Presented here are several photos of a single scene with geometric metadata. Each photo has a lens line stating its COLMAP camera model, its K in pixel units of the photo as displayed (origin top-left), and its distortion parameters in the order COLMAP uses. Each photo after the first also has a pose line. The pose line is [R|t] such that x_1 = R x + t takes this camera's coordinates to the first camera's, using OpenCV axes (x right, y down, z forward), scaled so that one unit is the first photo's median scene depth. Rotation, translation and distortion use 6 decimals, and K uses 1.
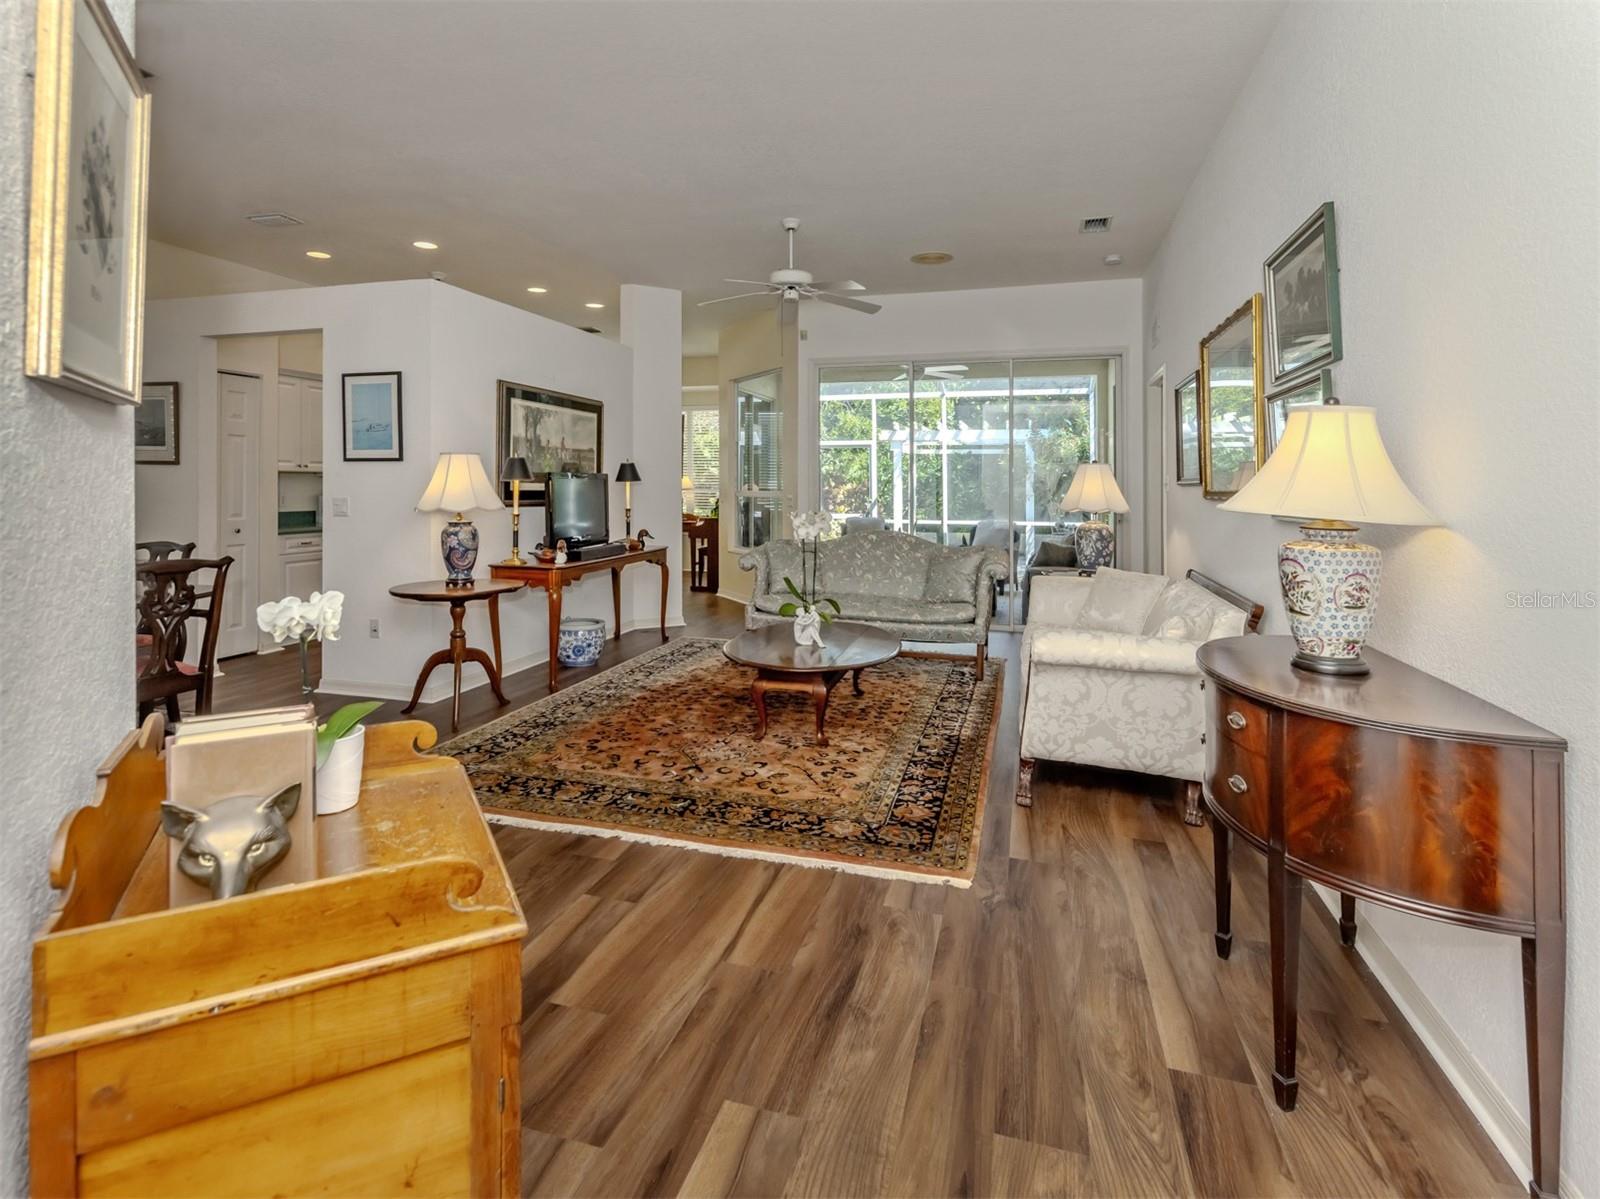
lens RADIAL K [[790.1, 0, 759.7], [0, 790.1, 501.2], [0, 0, 1]] dist [0.016602, -0.001924]
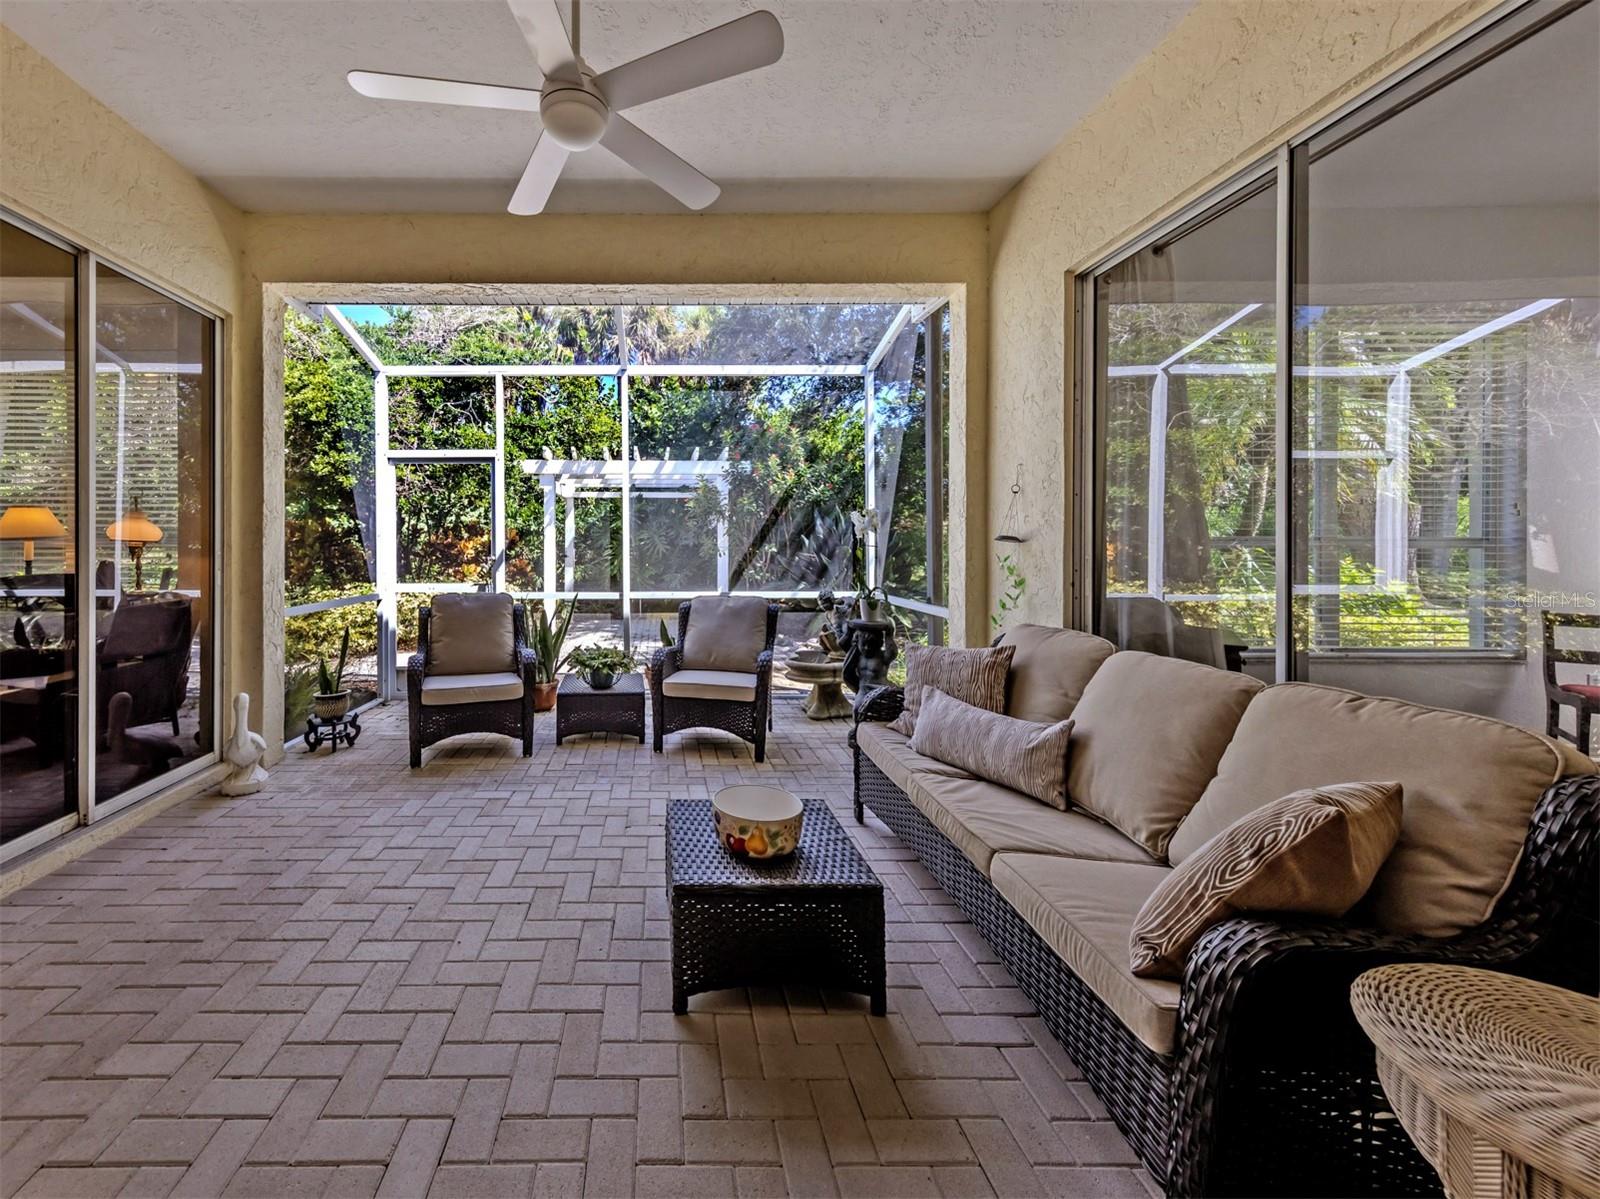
lens RADIAL K [[581.2, 0, 652.5], [0, 581.2, 551.2], [0, 0, 1]] dist [0.009355, -0.001179]
pose [[0.951829, -0.009467, 0.306483, 0.352288], [0.011443, 0.999924, -0.004654, -0.008014], [-0.306416, 0.007937, 0.951865, 1.681716]]
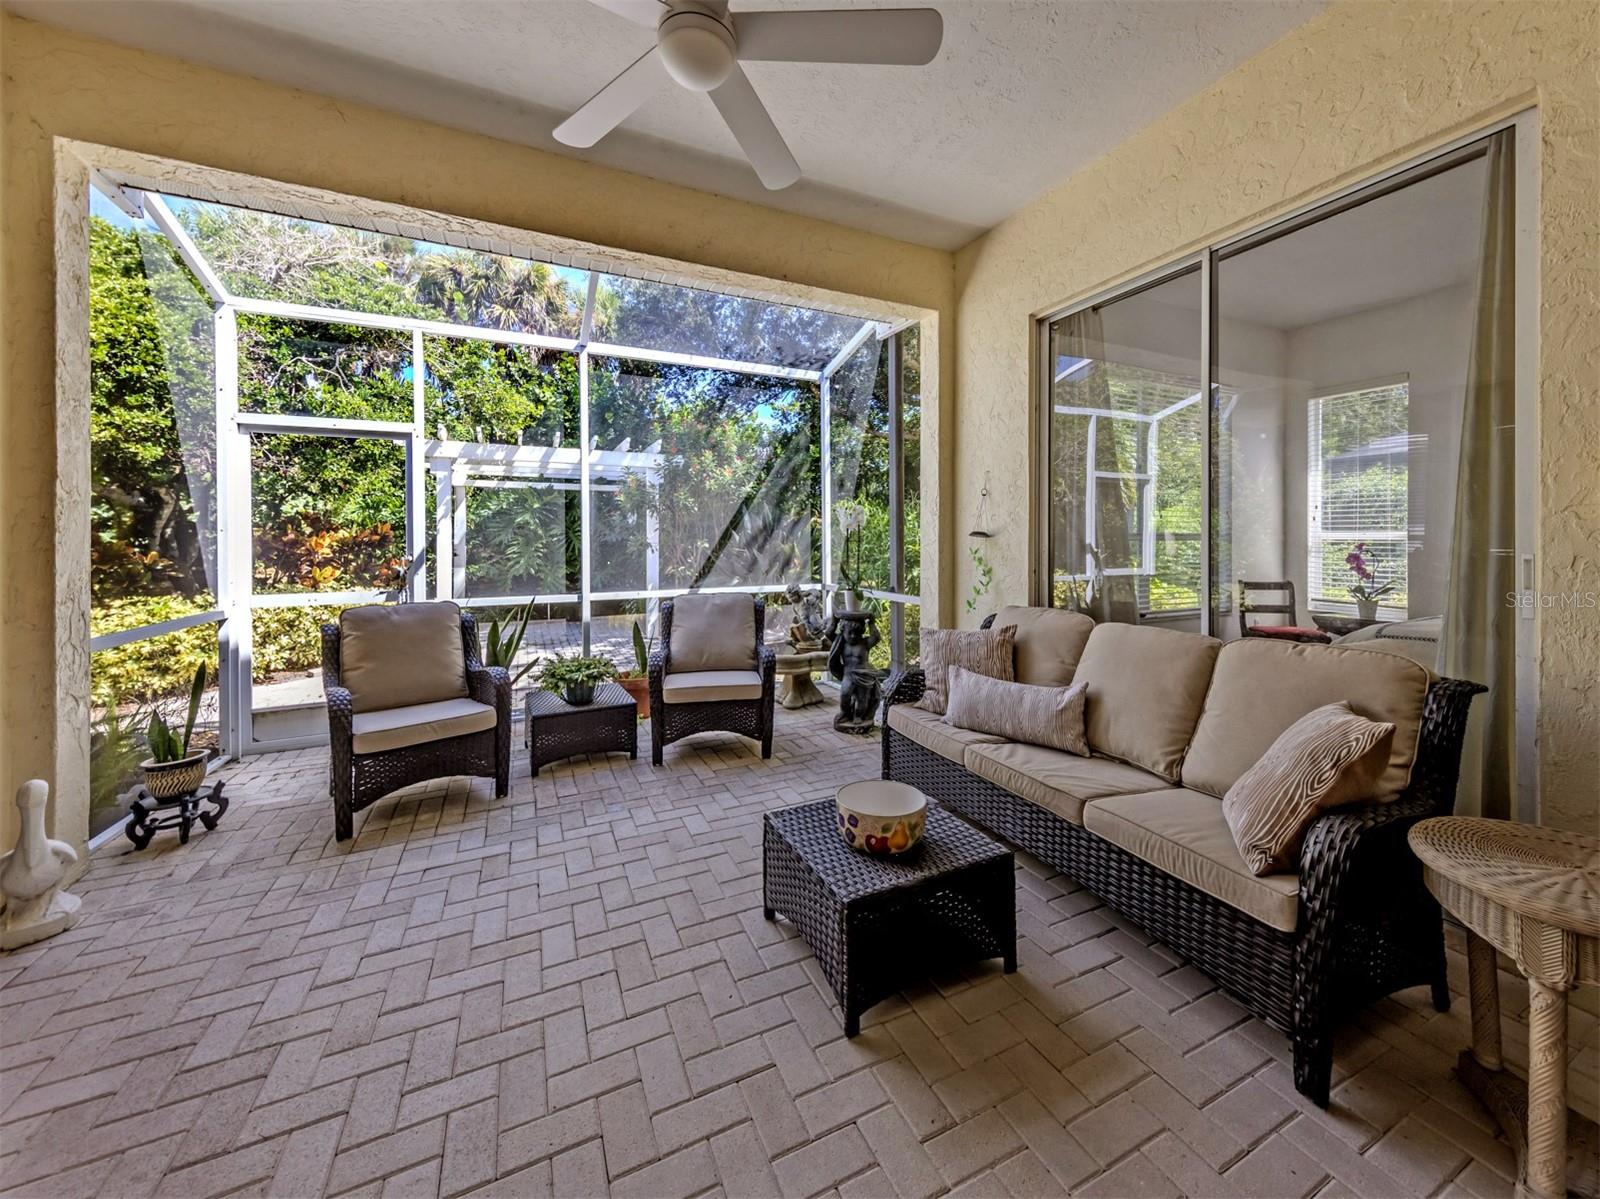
lens RADIAL K [[581.2, 0, 778.8], [0, 581.2, 545.0], [0, 0, 1]] dist [0.009355, -0.001179]
pose [[0.742481, -0.015739, 0.669682, 0.214129], [0.021604, 0.999766, -0.000457, -0.011809], [-0.669519, 0.014807, 0.742648, 1.797727]]
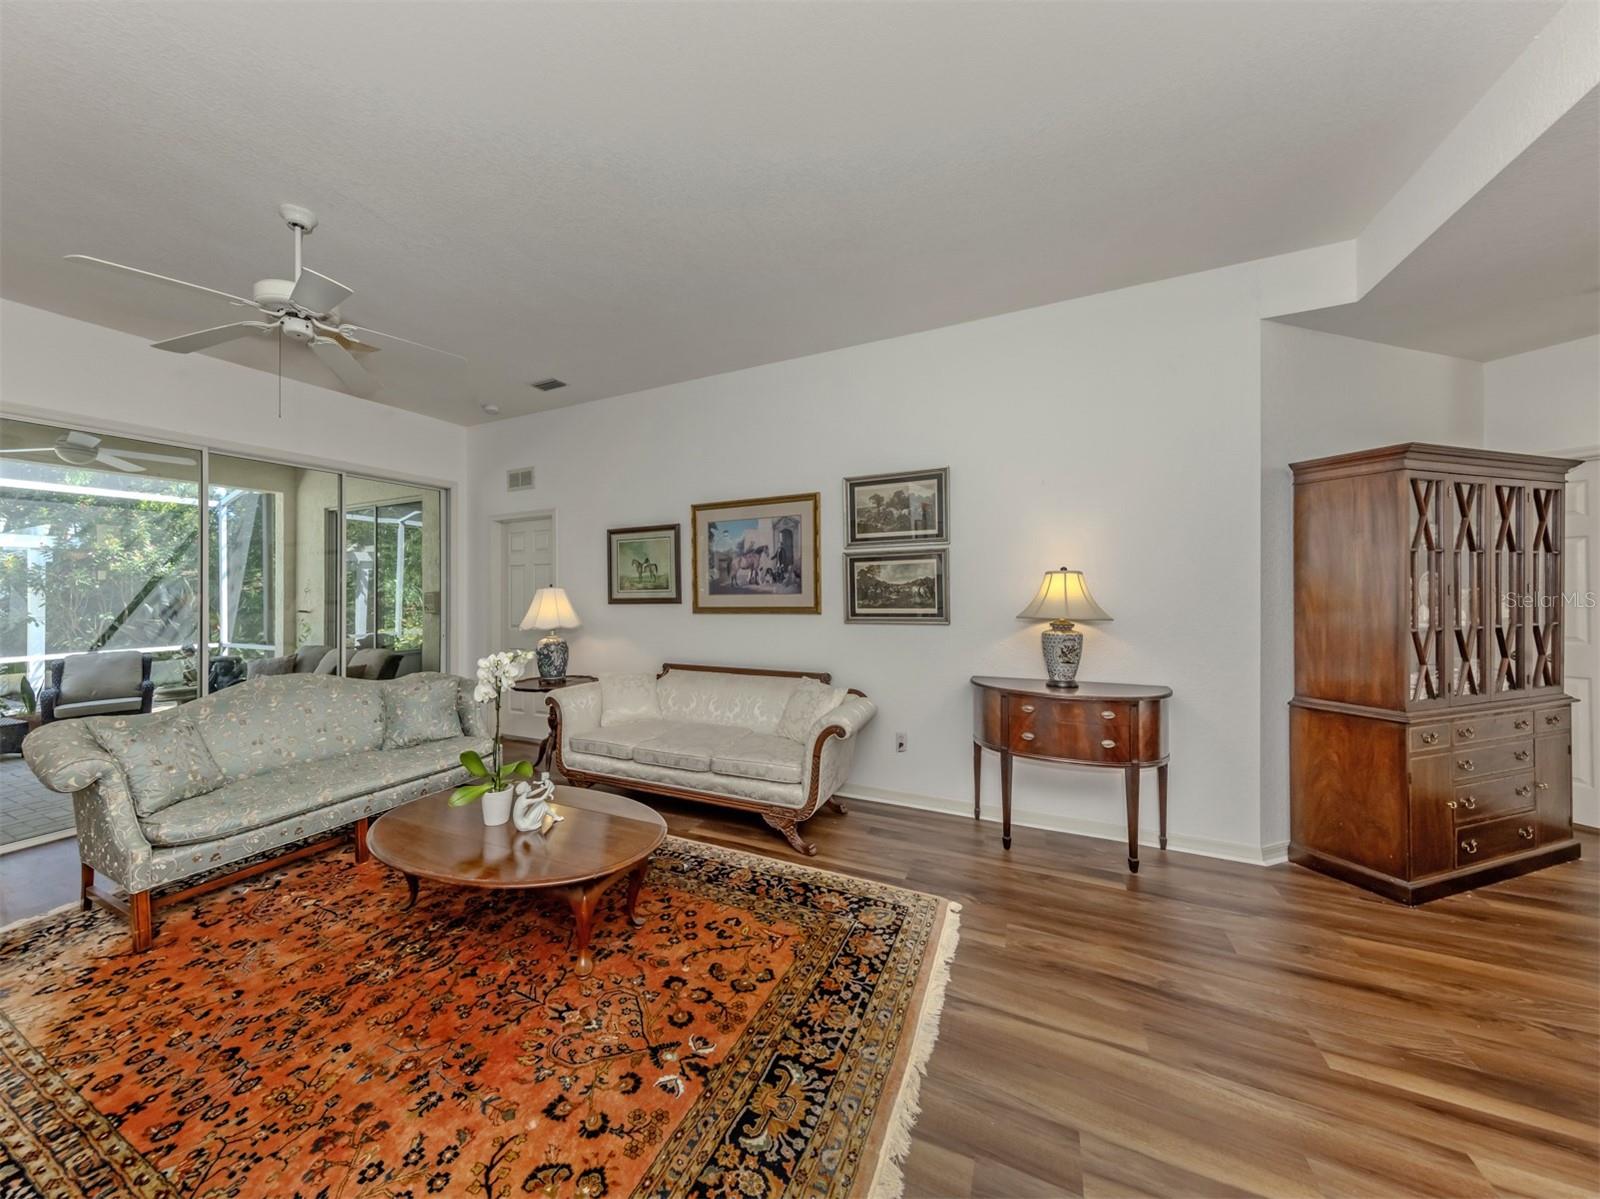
lens RADIAL K [[578.0, 0, 752.2], [0, 578.0, 595.7], [0, 0, 1]] dist [0.011107, -0.001492]
pose [[0.160223, -0.016450, 0.986944, -0.447580], [0.034009, 0.999359, 0.011136, -0.041500], [-0.986495, 0.031780, 0.160679, 0.676986]]
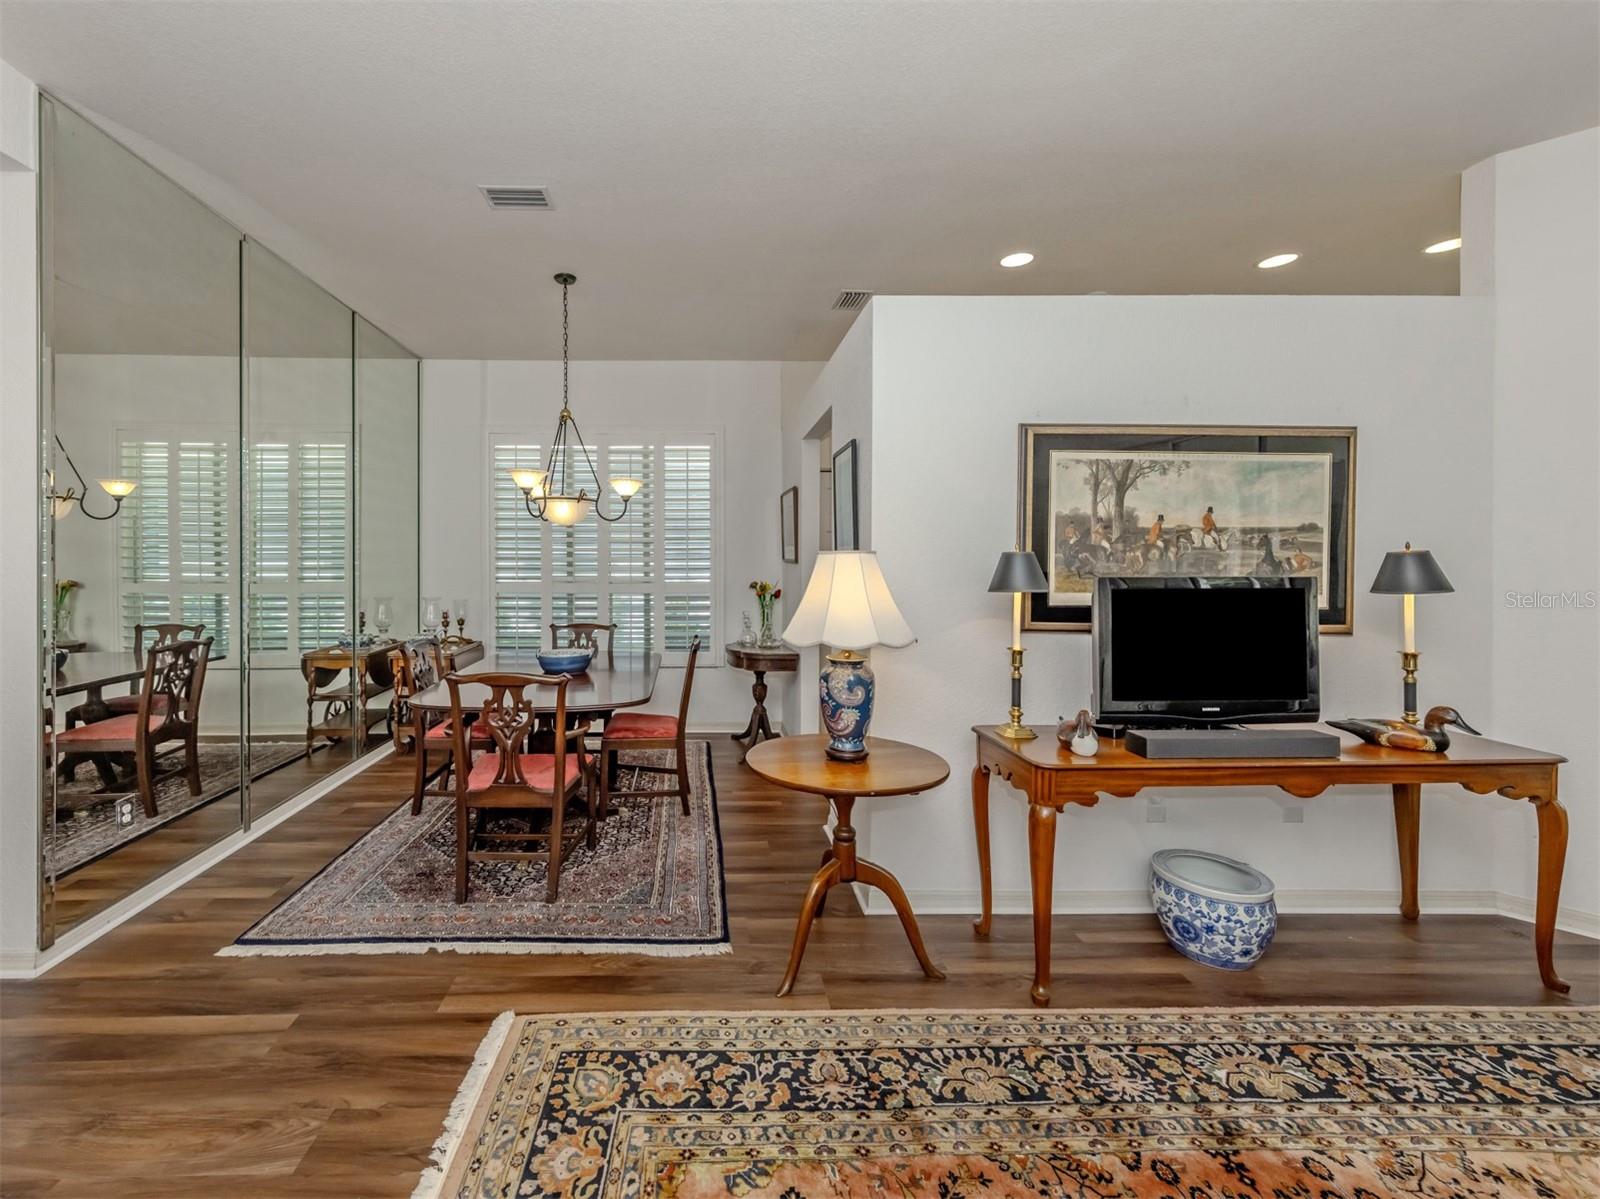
lens RADIAL K [[665.9, 0, 711.1], [0, 665.9, 555.8], [0, 0, 1]] dist [0.009104, -0.000670]
pose [[0.330483, -0.007681, -0.943781, 0.098754], [-0.020116, 0.999682, -0.015180, -0.047812], [0.943598, 0.024002, 0.330223, 0.733864]]
